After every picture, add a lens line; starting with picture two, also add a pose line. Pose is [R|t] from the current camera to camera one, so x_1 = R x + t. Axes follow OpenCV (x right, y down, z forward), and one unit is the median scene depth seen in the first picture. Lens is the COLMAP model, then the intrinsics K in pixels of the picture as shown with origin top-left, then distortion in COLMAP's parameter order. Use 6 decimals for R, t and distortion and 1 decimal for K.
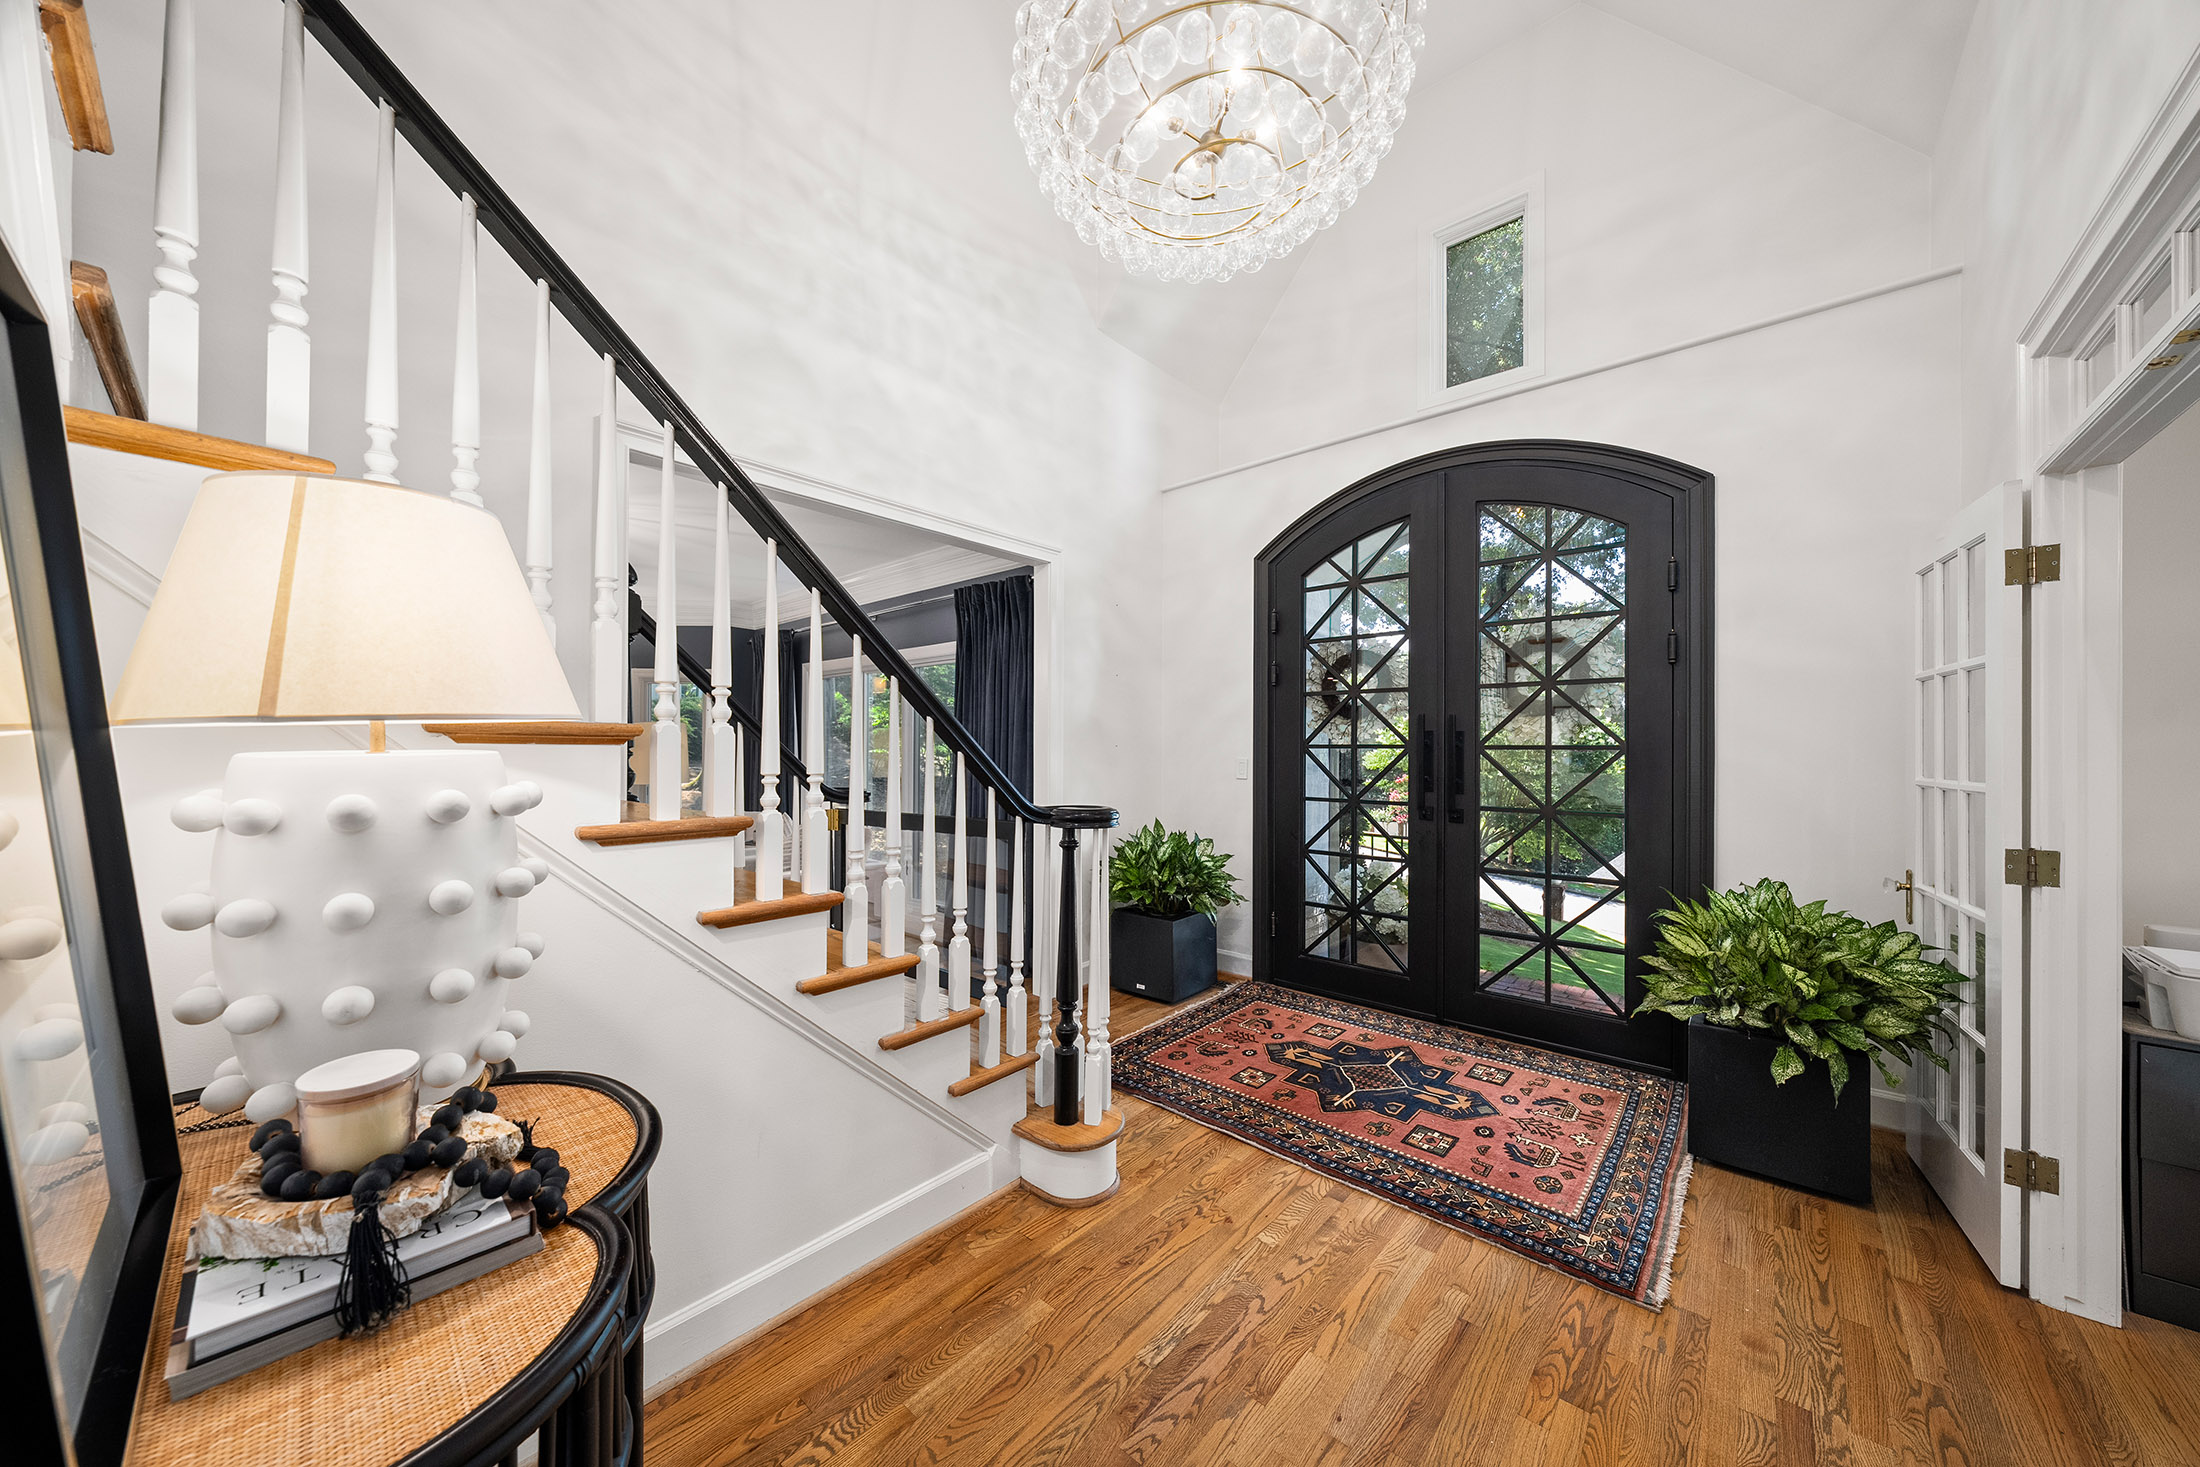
lens RADIAL K [[754.3, 0, 1102.2], [0, 754.3, 742.5], [0, 0, 1]] dist [-0.001040, -0.000090]
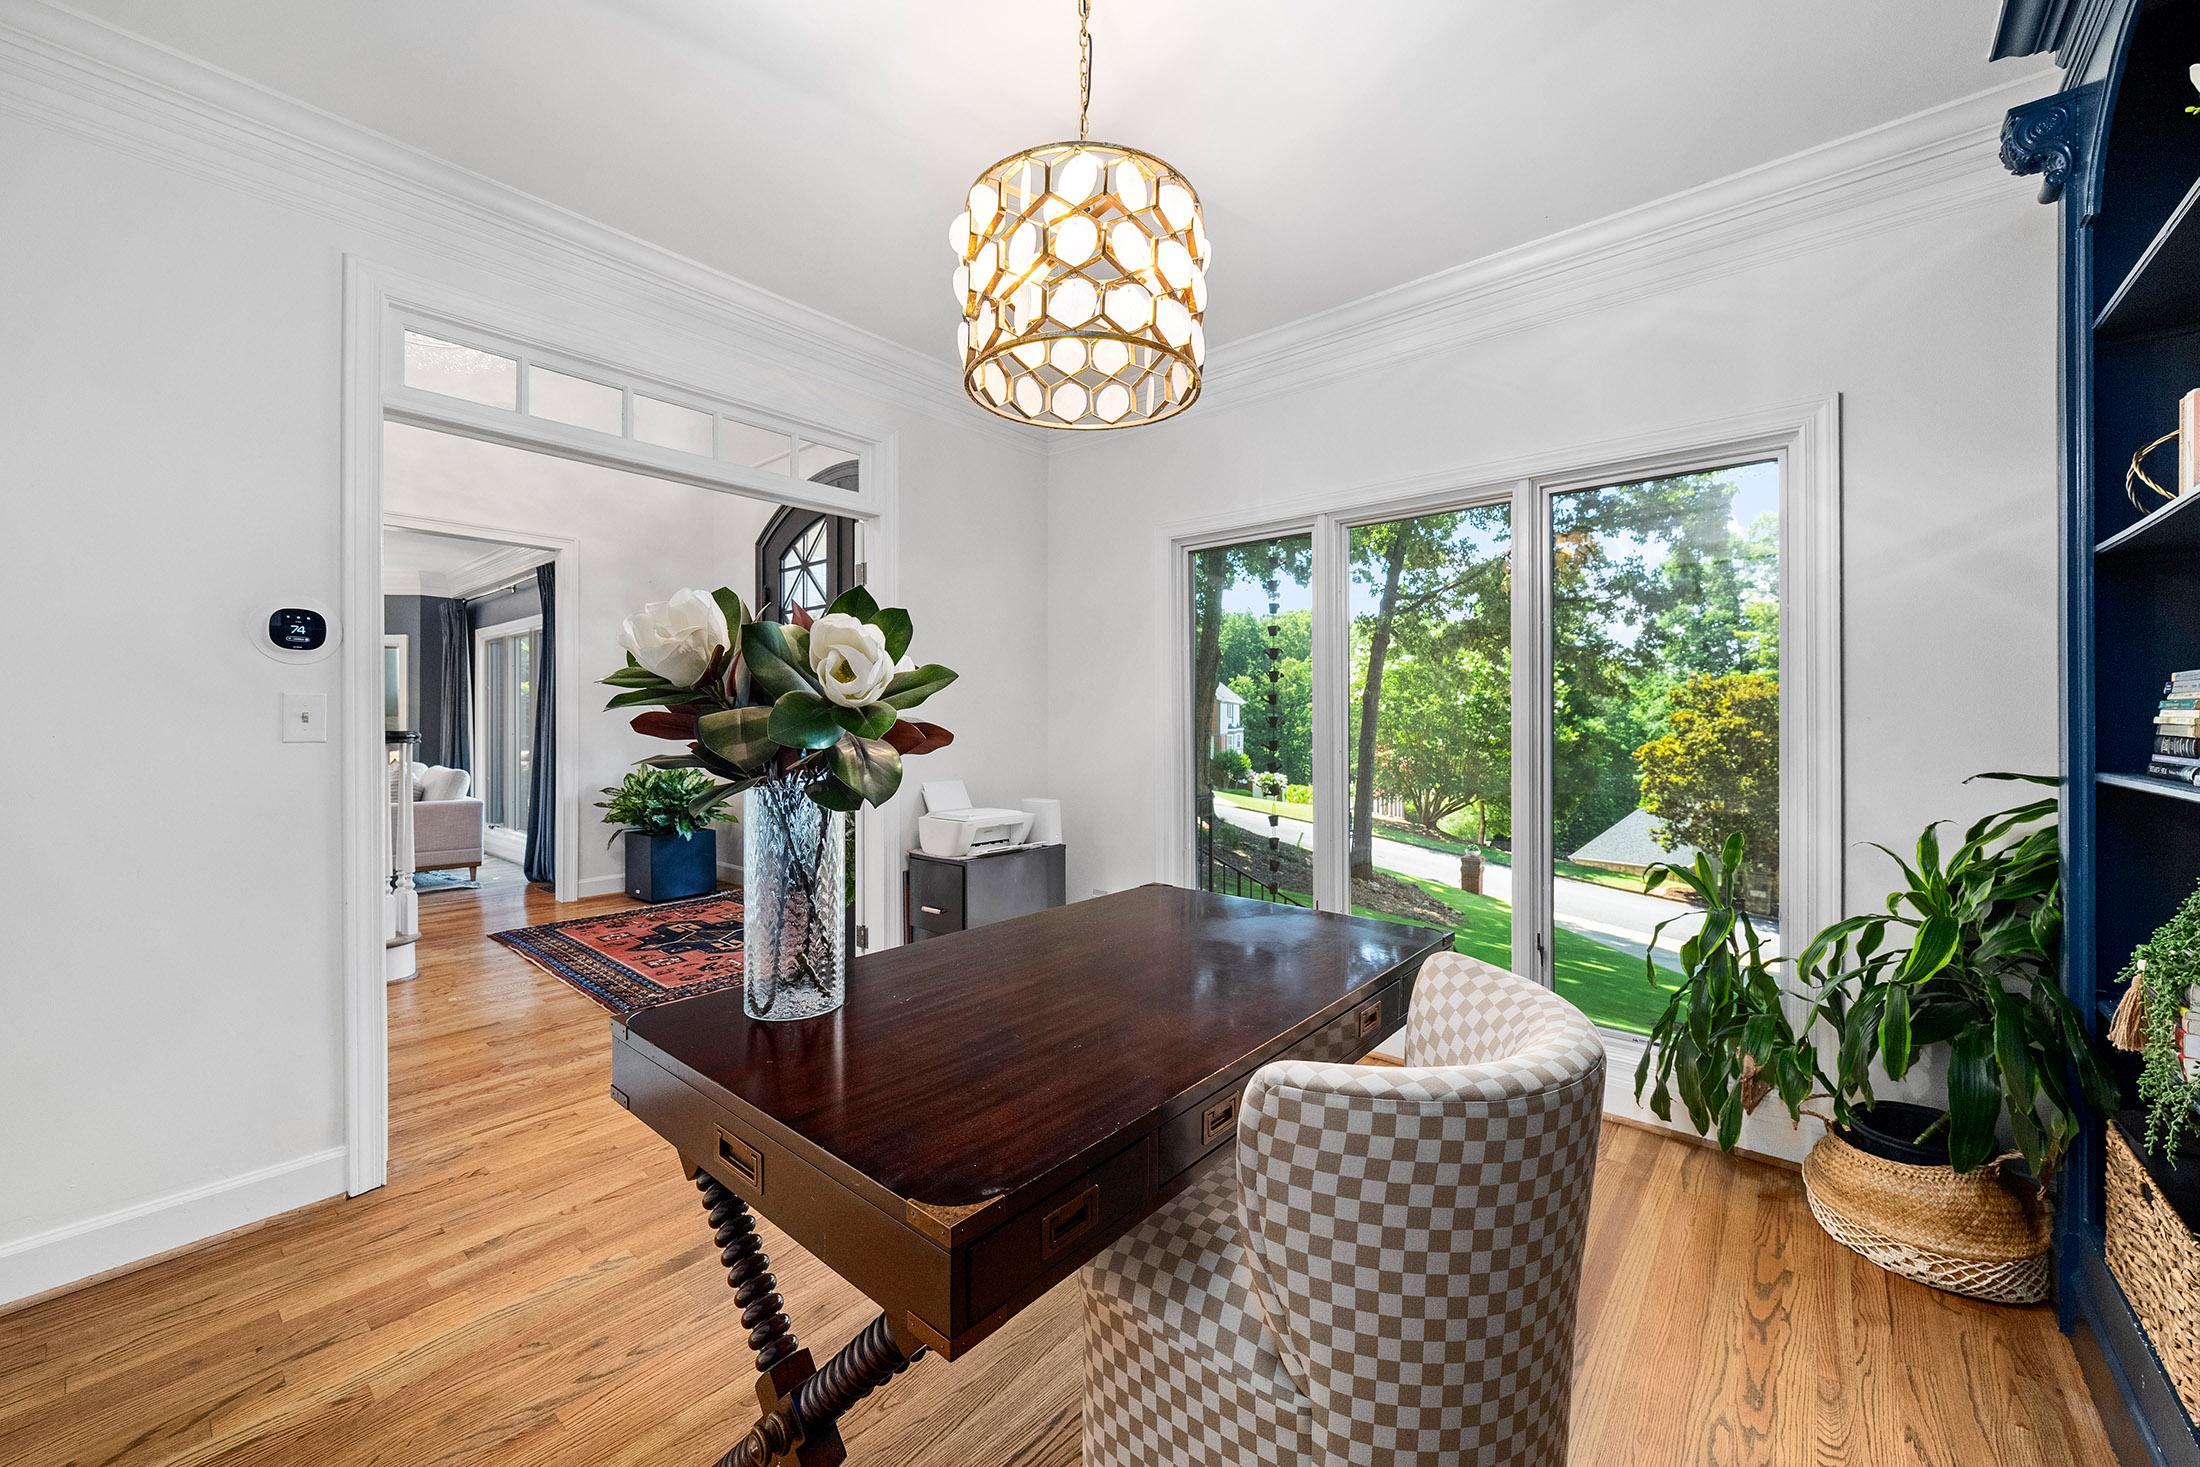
lens RADIAL K [[853.9, 0, 1100.0], [0, 853.9, 723.6], [0, 0, 1]] dist [-0.013041, -0.000041]
pose [[0.999805, -0.002623, 0.019589, 1.245167], [0.002388, 0.999925, 0.011997, 0.050441], [-0.019619, -0.011948, 0.999736, -0.653336]]
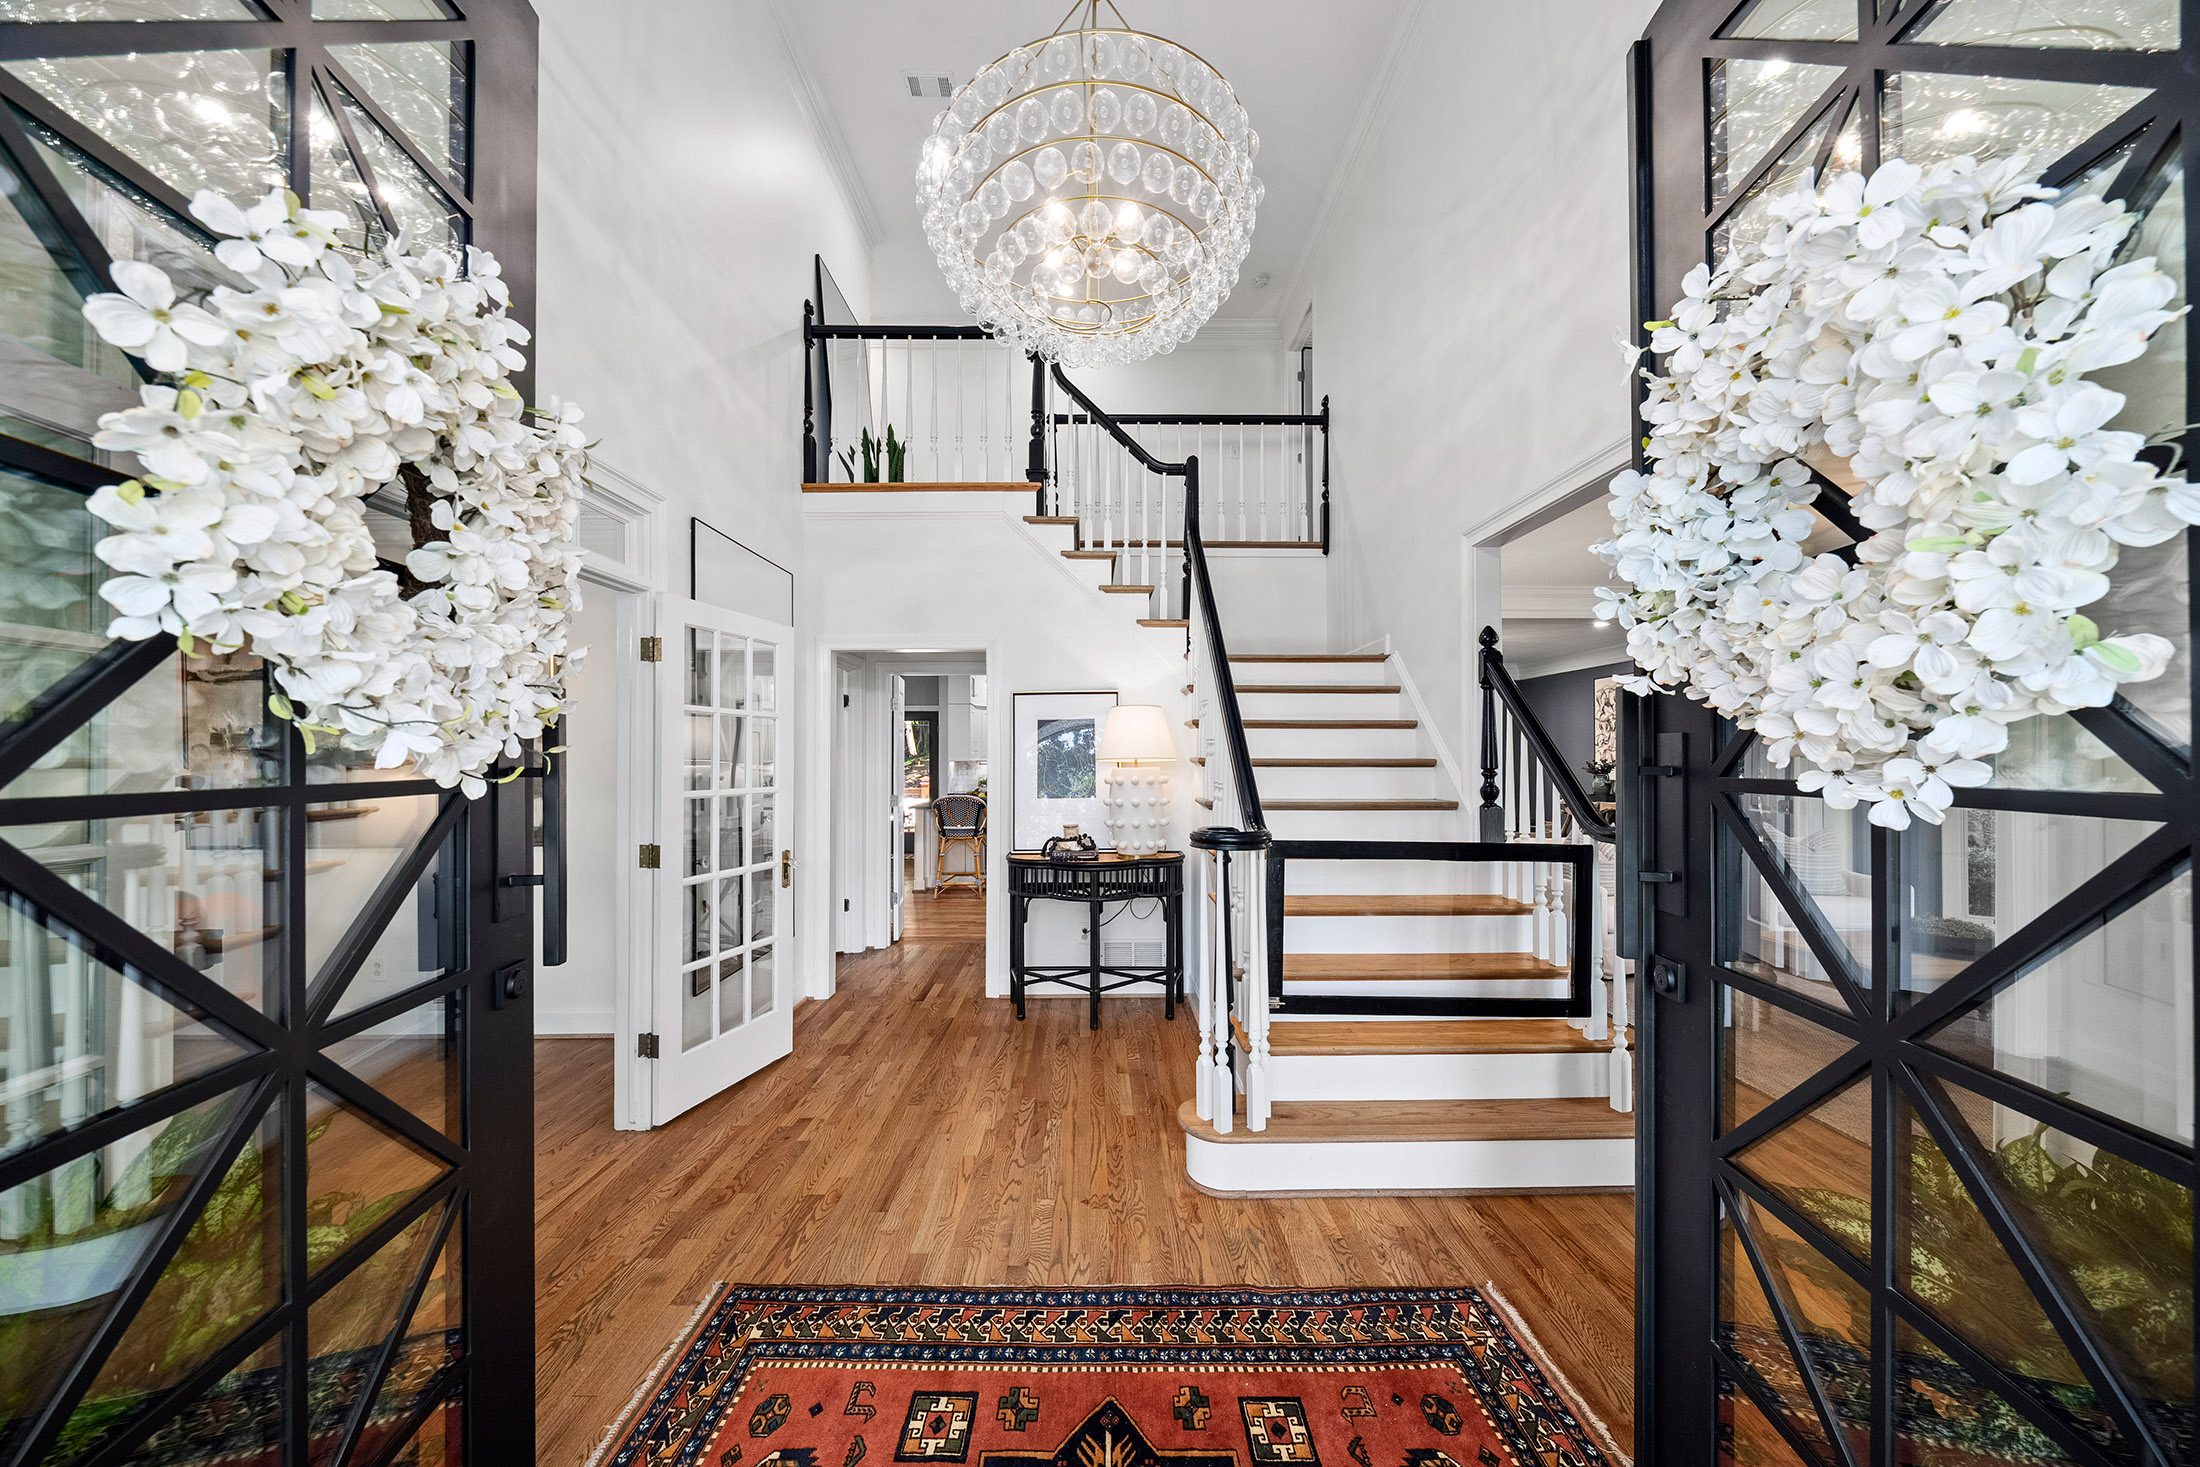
lens RADIAL K [[754.3, 0, 1102.4], [0, 754.3, 746.4], [0, 0, 1]] dist [-0.001040, -0.000090]
pose [[-0.741377, -0.003858, -0.671078, 0.747335], [0.006338, 0.999899, -0.012750, -0.012076], [0.671059, -0.013706, -0.741277, 1.548222]]
